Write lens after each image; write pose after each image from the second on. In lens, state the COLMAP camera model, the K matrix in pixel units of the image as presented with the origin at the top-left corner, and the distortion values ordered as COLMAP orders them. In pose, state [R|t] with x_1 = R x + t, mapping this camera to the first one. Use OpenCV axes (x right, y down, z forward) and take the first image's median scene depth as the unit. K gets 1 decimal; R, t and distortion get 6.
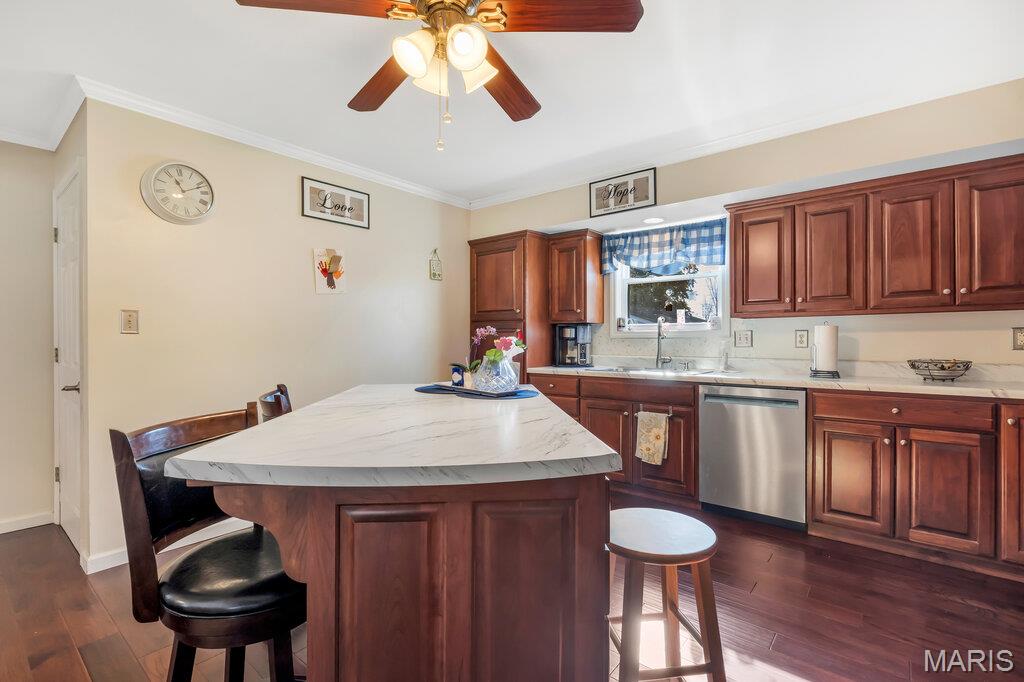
lens RADIAL K [[476.9, 0, 511.5], [0, 476.9, 339.8], [0, 0, 1]] dist [0.002816, -0.000151]
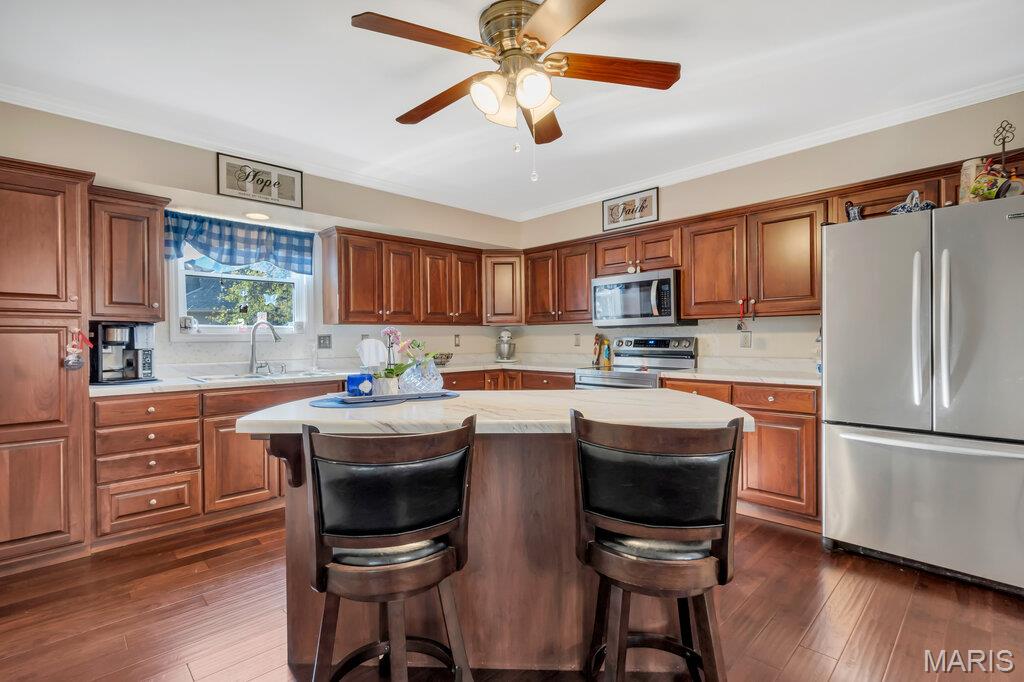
lens RADIAL K [[476.9, 0, 511.5], [0, 476.9, 340.6], [0, 0, 1]] dist [0.002816, -0.000151]
pose [[0.113657, -0.001555, 0.993519, -0.555609], [0.011909, 0.999929, 0.000203, 0.000684], [-0.993449, 0.011809, 0.113668, 0.382896]]
